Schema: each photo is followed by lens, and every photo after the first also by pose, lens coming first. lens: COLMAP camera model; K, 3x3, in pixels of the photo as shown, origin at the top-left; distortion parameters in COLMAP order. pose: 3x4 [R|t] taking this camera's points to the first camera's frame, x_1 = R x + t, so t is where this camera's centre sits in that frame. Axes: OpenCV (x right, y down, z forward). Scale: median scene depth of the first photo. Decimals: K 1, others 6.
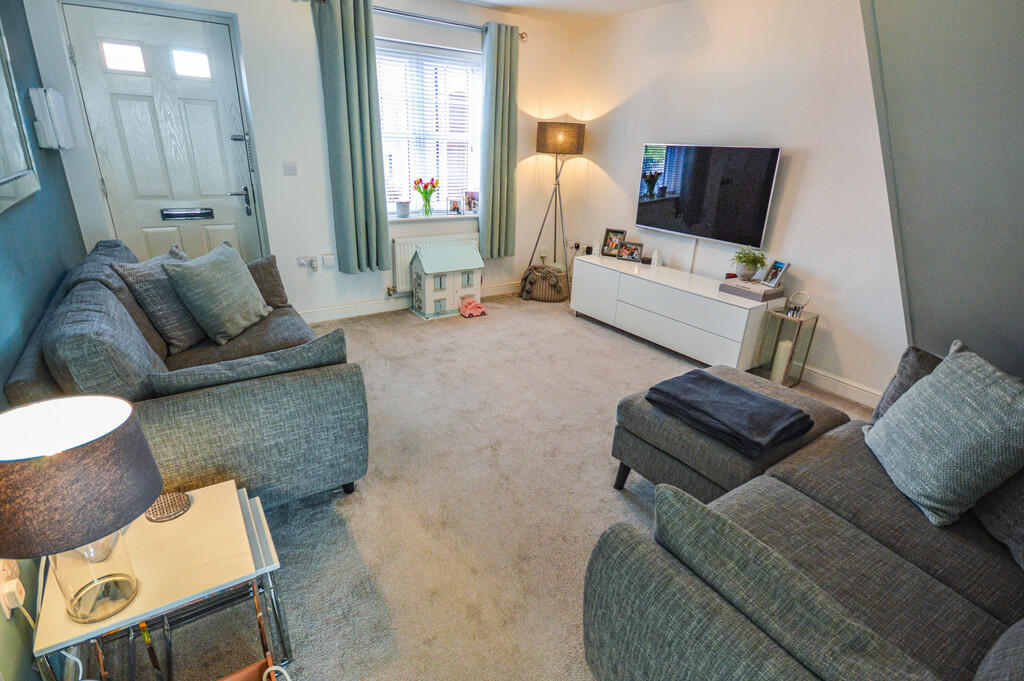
lens RADIAL K [[506.4, 0, 512.0], [0, 506.4, 340.5], [0, 0, 1]] dist [-0.002042, -0.000096]
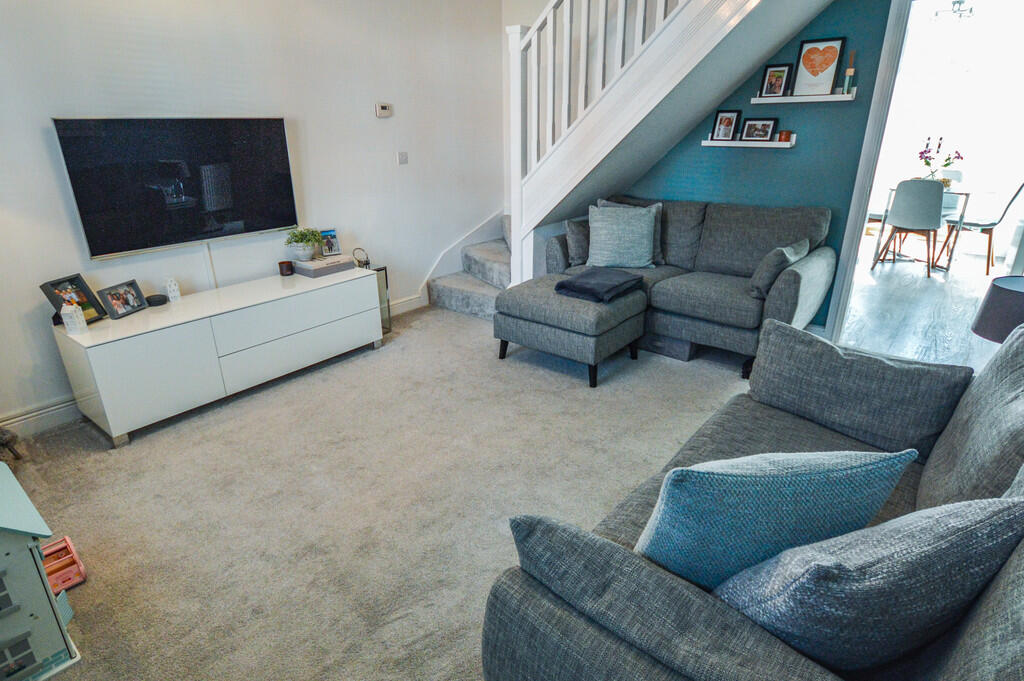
lens RADIAL K [[565.0, 0, 512.0], [0, 565.0, 340.5], [0, 0, 1]] dist [0.001251, 0.000203]
pose [[-0.290971, -0.375893, 0.879796, -0.529073], [0.348806, 0.814612, 0.463402, -0.299974], [-0.890882, 0.441714, -0.105915, 0.719236]]
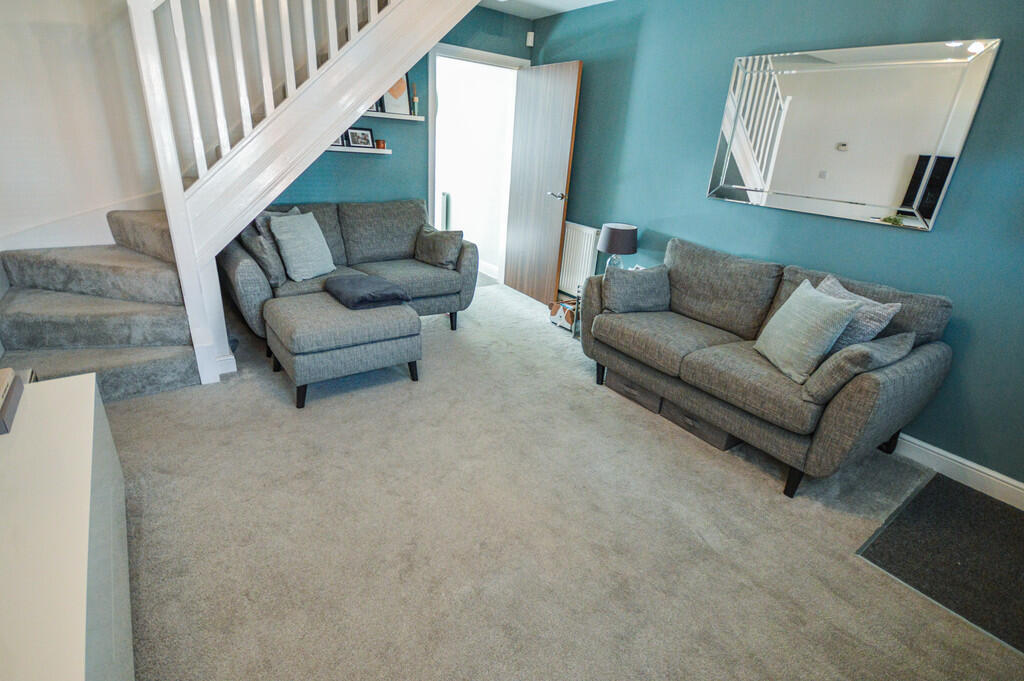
lens RADIAL K [[478.1, 0, 512.0], [0, 478.1, 340.5], [0, 0, 1]] dist [-0.001068, -0.000012]
pose [[-0.994005, -0.087213, -0.065945, 0.022094], [-0.108589, 0.716954, 0.688611, -0.400588], [-0.012777, 0.691644, -0.722126, 1.046670]]
